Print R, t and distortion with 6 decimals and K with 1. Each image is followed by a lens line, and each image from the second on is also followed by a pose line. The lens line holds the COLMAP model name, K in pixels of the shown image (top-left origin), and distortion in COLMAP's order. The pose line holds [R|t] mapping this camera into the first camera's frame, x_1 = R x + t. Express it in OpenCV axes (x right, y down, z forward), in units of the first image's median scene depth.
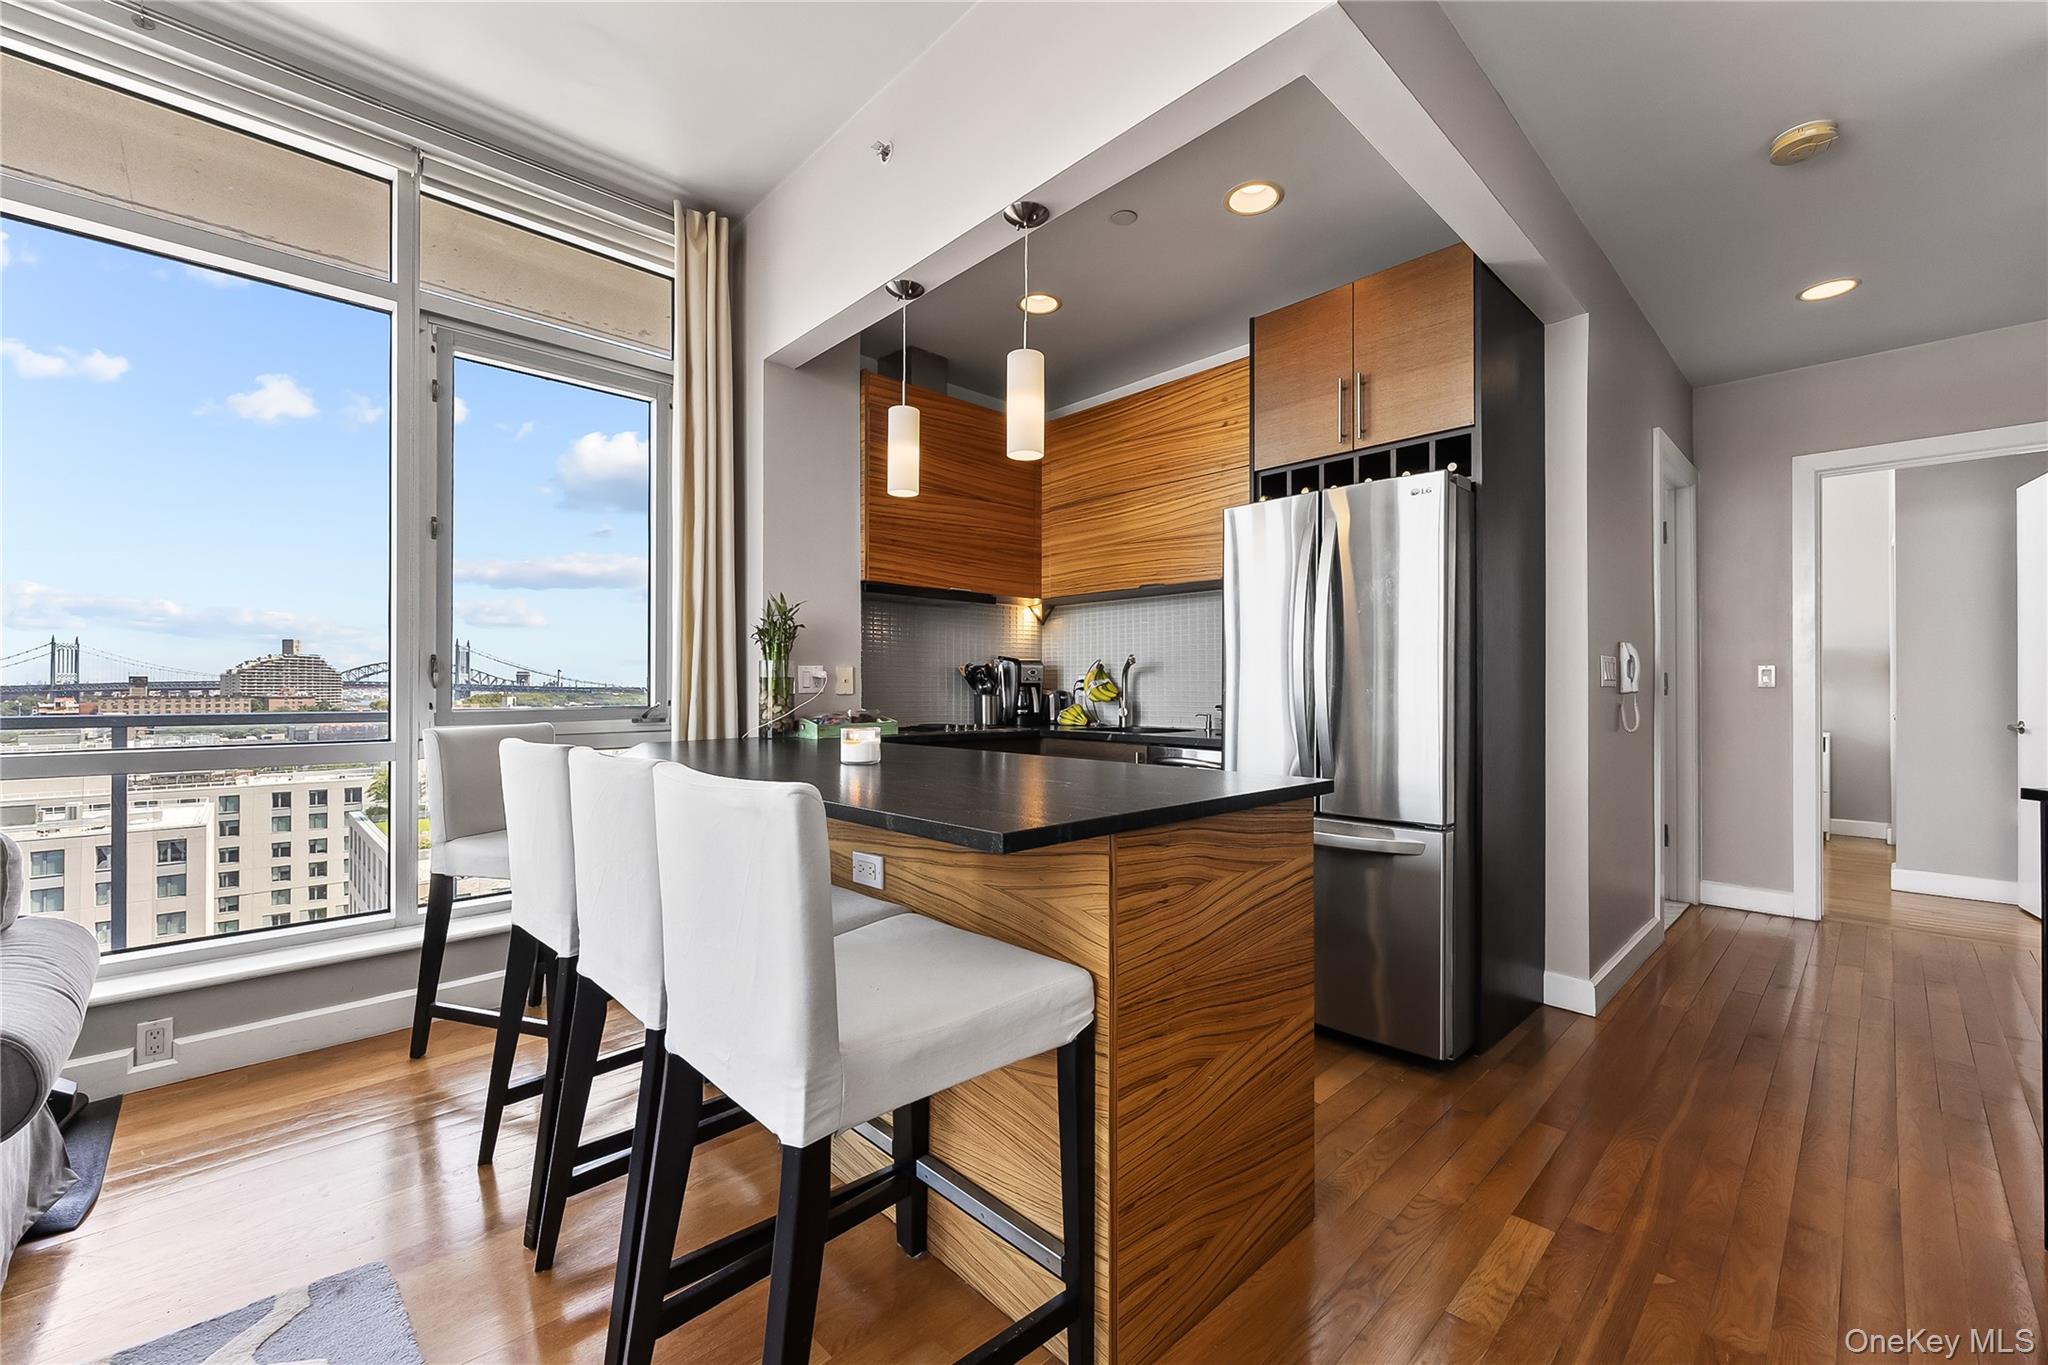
lens RADIAL K [[827.5, 0, 1027.9], [0, 827.5, 681.1], [0, 0, 1]] dist [0.000743, 0.000045]
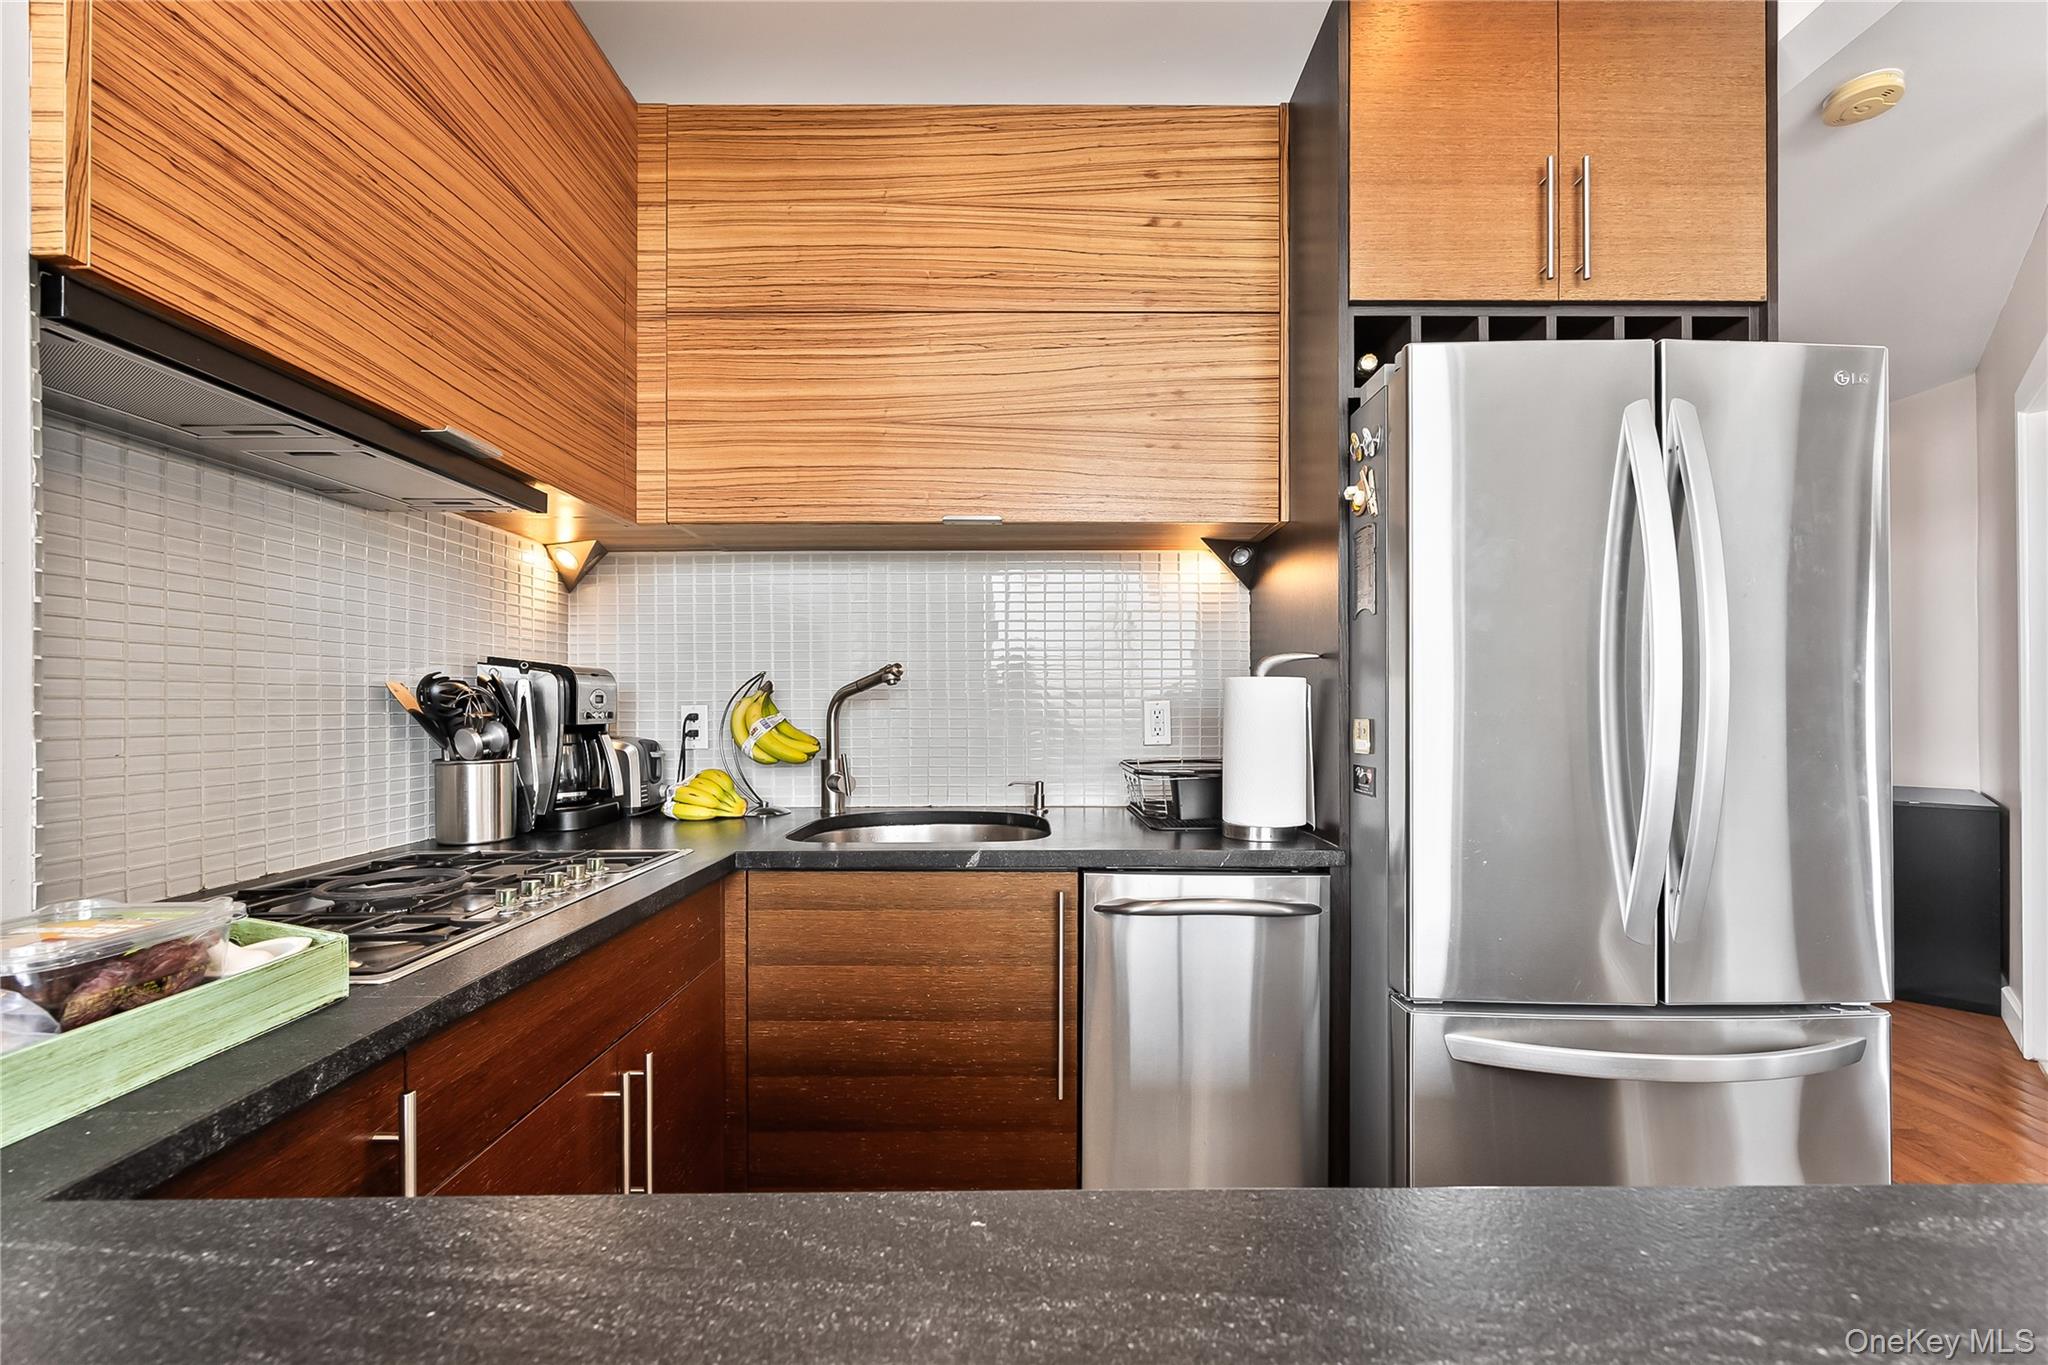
lens RADIAL K [[832.6, 0, 1043.2], [0, 832.6, 698.6], [0, 0, 1]] dist [-0.000223, 0.000049]
pose [[0.678442, 0.000452, 0.734653, -0.209857], [-0.001832, 0.999998, 0.001077, -0.016098], [-0.734651, -0.002076, 0.678442, 0.776676]]
